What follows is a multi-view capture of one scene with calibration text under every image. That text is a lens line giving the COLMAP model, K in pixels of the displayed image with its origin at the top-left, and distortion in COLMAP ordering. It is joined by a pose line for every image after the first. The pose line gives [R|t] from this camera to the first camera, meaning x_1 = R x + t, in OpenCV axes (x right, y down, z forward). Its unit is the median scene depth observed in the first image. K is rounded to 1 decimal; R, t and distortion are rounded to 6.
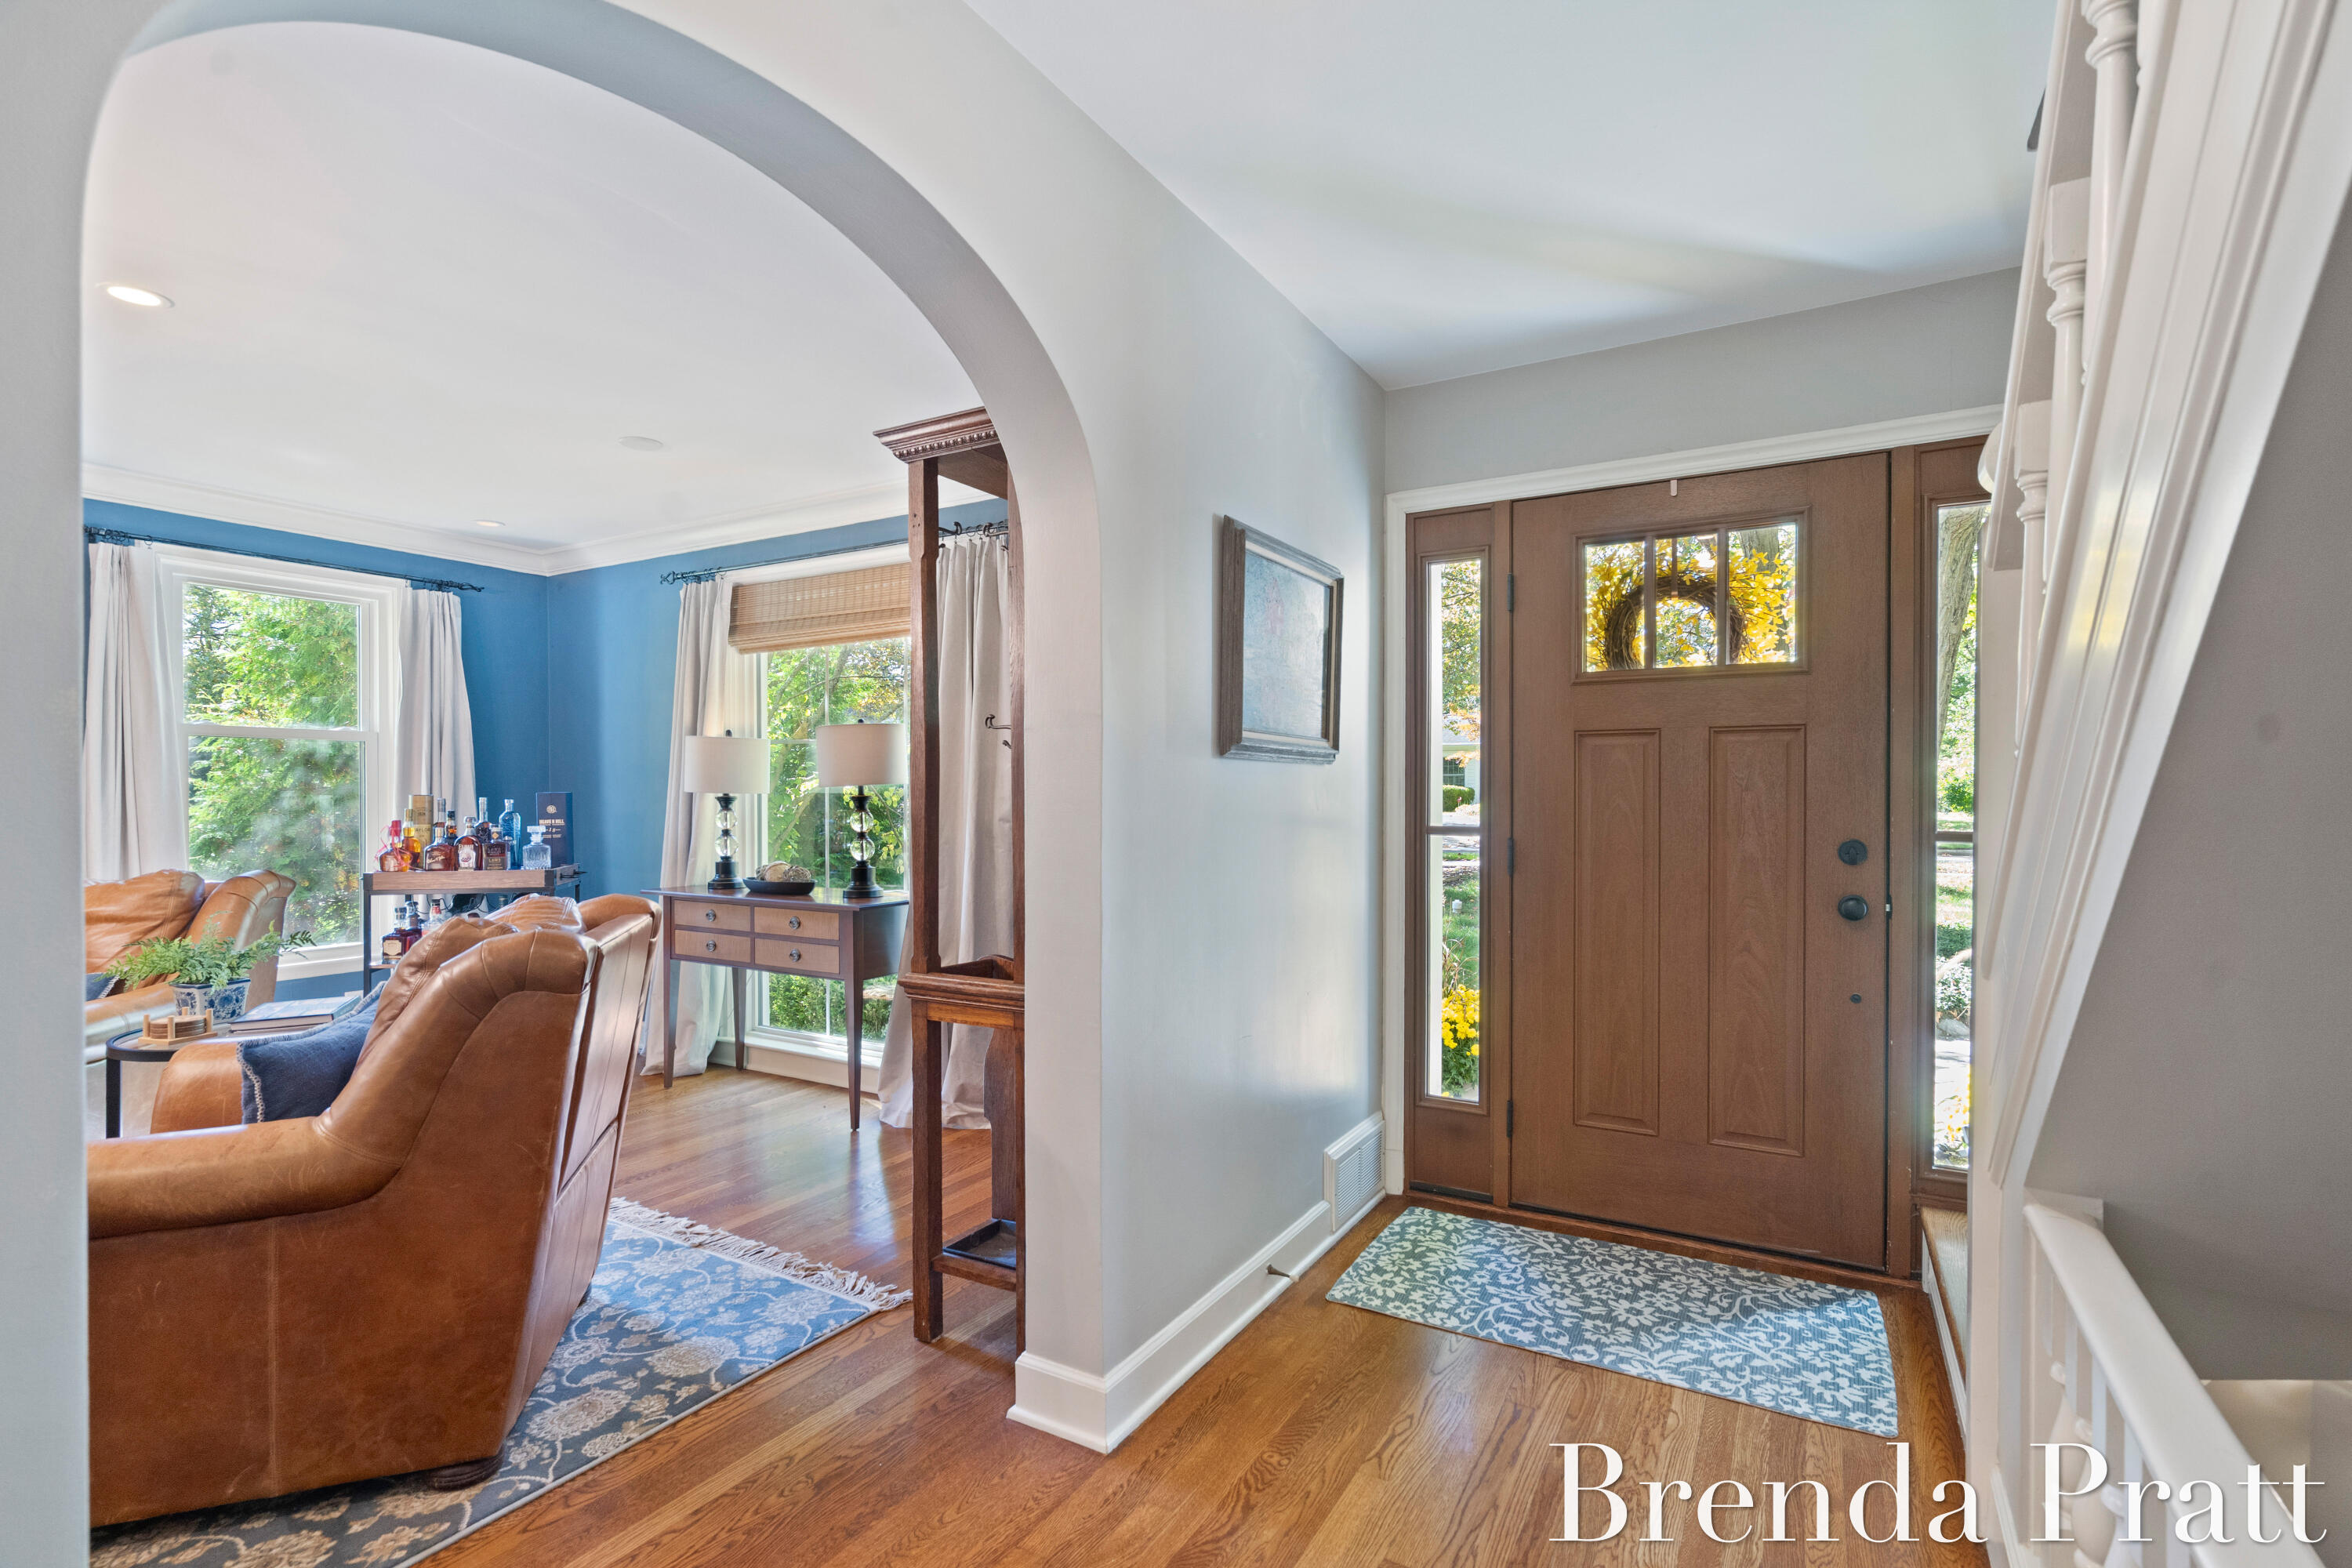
lens RADIAL K [[1077.3, 0, 1179.9], [0, 1077.3, 801.7], [0, 0, 1]] dist [-0.005069, 0.001500]
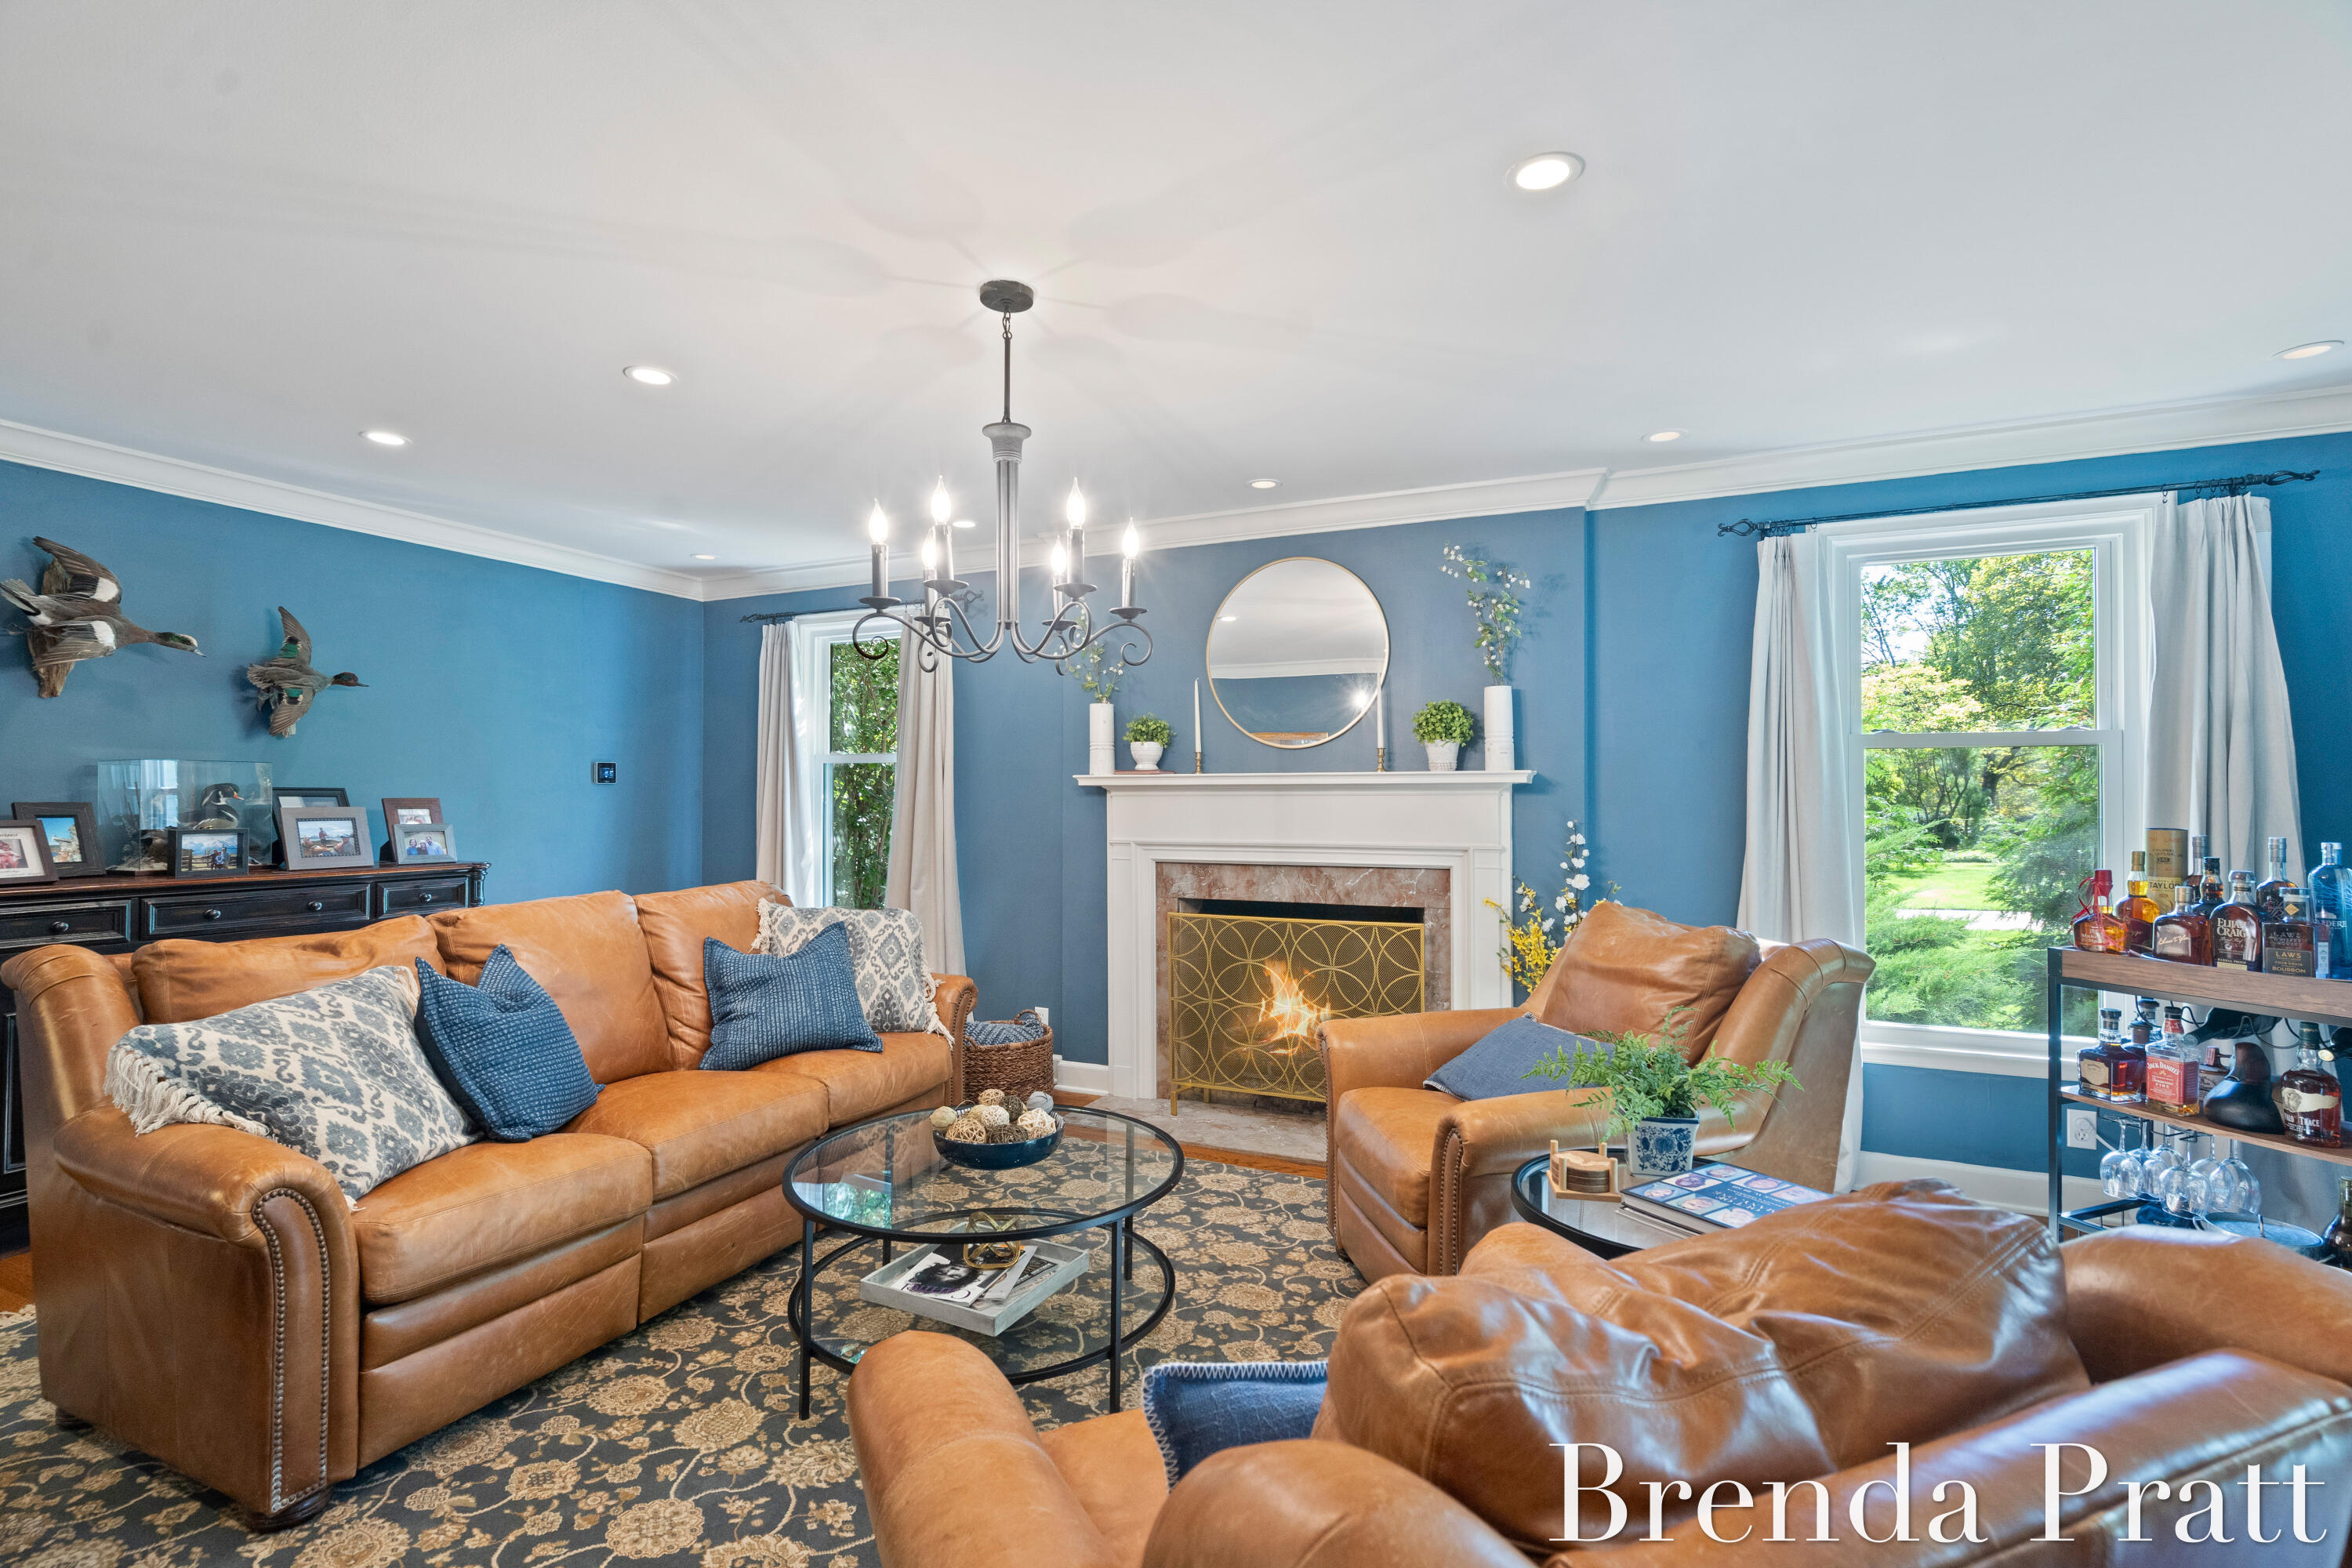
lens RADIAL K [[1077.3, 0, 1168.5], [0, 1077.3, 780.8], [0, 0, 1]] dist [-0.005069, 0.001500]
pose [[0.084547, -0.013315, -0.996331, -0.146104], [-0.008473, 0.999865, -0.014081, -0.020719], [0.996383, 0.009633, 0.084423, 0.394030]]
